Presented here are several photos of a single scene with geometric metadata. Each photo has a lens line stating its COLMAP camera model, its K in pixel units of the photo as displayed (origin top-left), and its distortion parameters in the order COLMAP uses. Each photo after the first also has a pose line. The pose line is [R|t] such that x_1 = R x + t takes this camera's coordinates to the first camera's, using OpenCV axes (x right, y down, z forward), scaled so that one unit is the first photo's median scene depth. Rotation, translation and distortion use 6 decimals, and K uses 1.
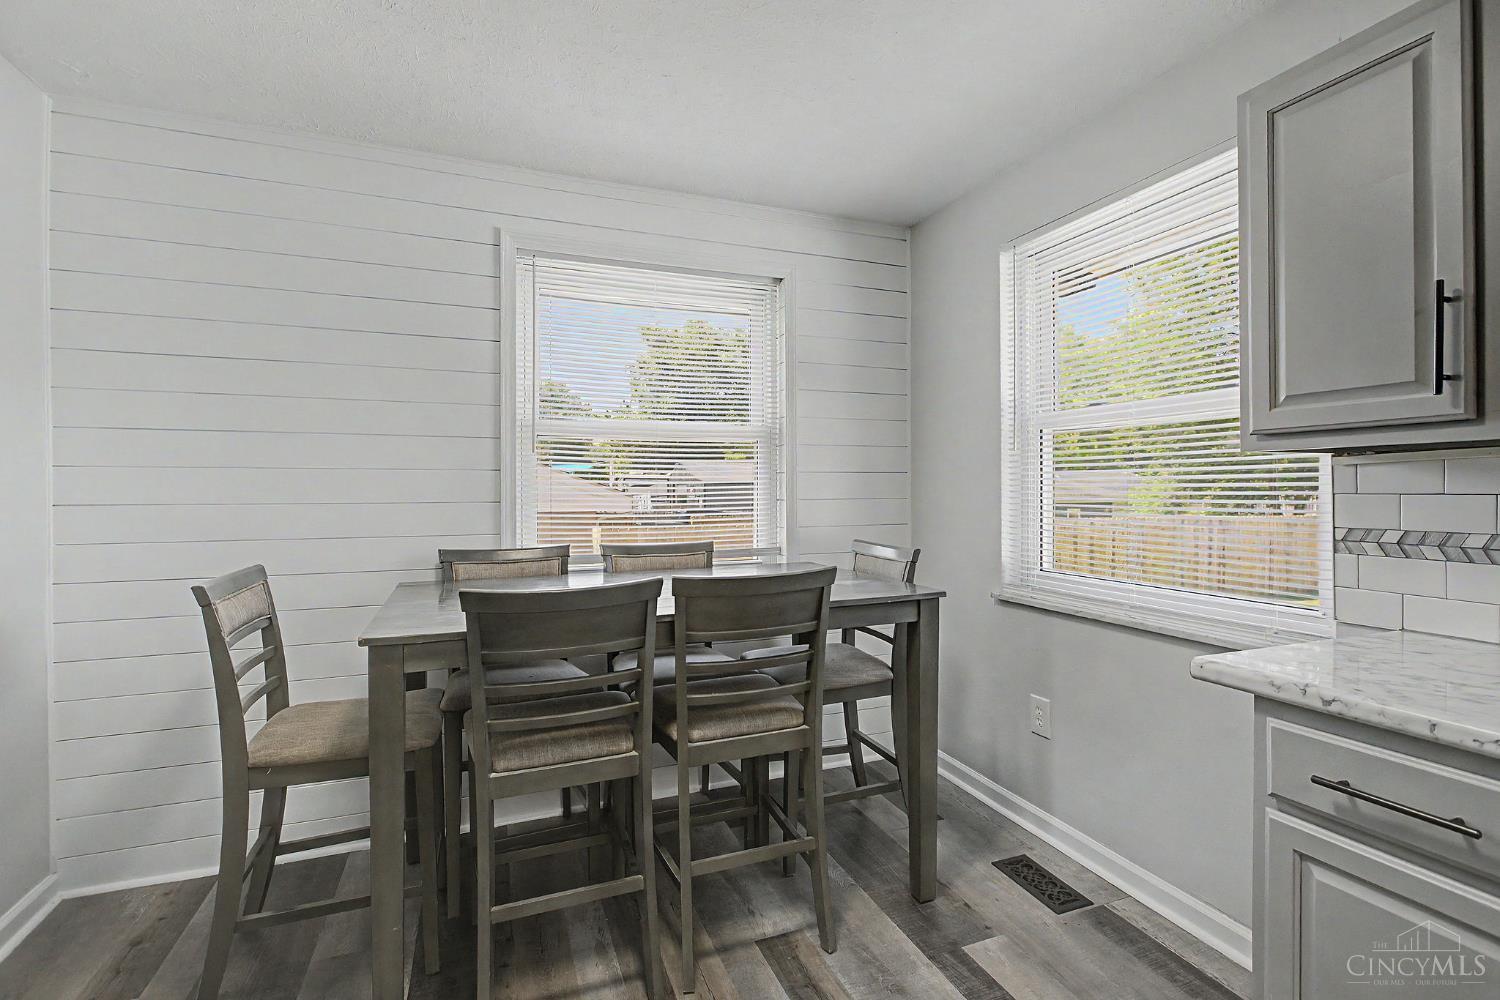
lens RADIAL K [[672.2, 0, 752.2], [0, 672.2, 486.9], [0, 0, 1]] dist [0.001348, 0.000041]
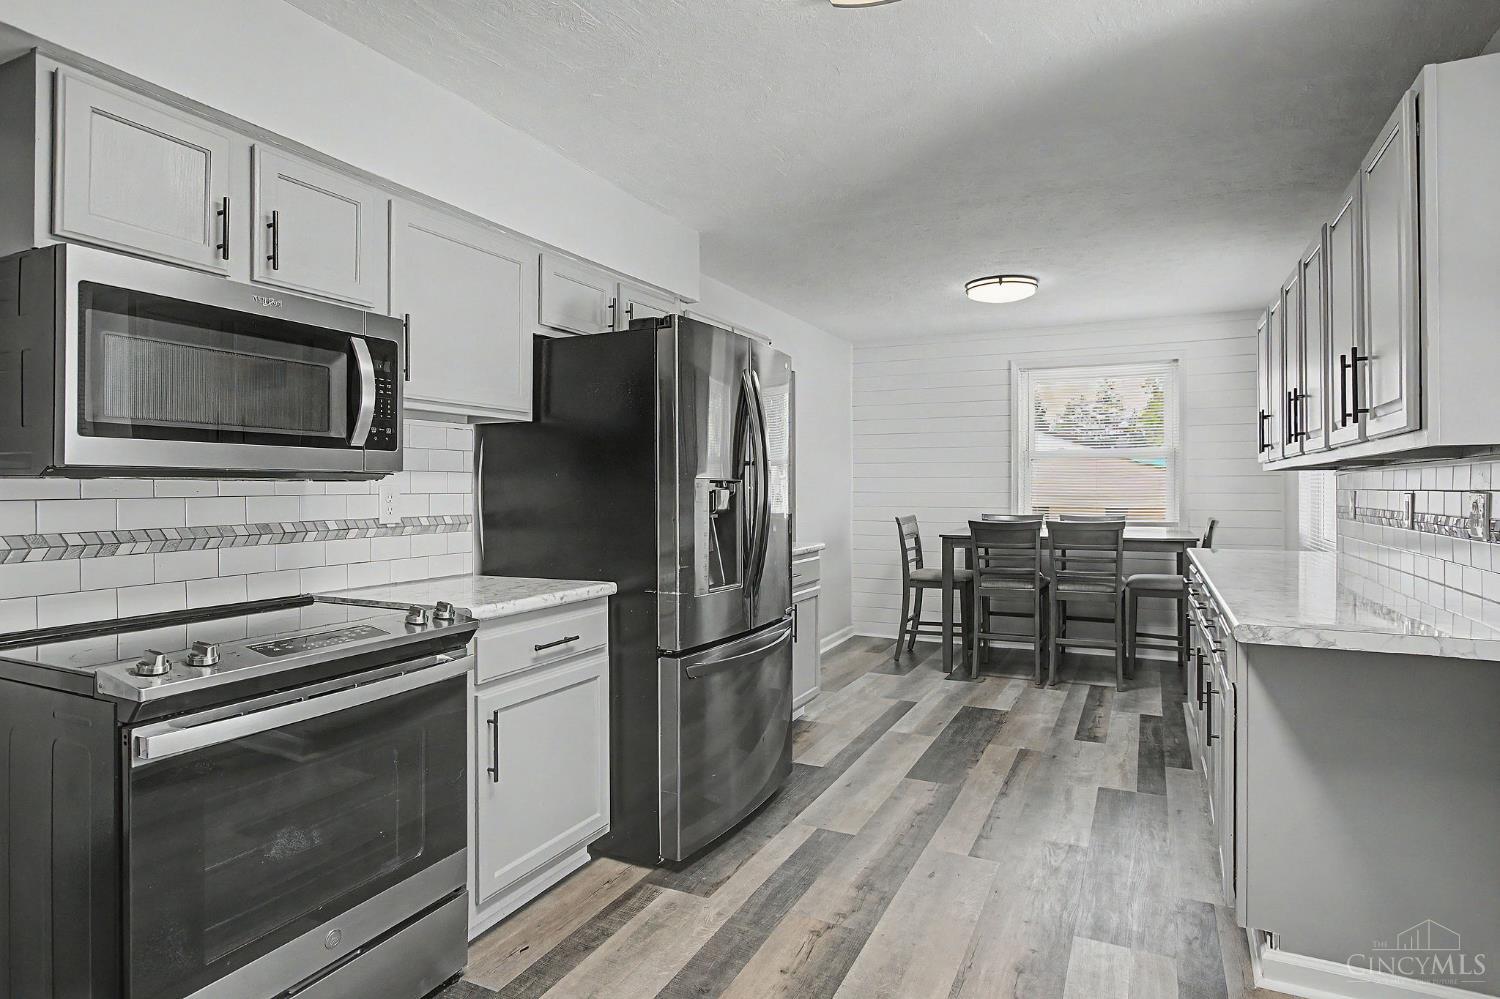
lens RADIAL K [[821.4, 0, 748.1], [0, 821.4, 489.5], [0, 0, 1]] dist [-0.000157, 0.000046]
pose [[0.669819, 0.002415, -0.742521, 1.381075], [-0.003070, 0.999995, 0.000483, 0.015446], [0.742518, 0.001956, 0.669823, -1.852799]]
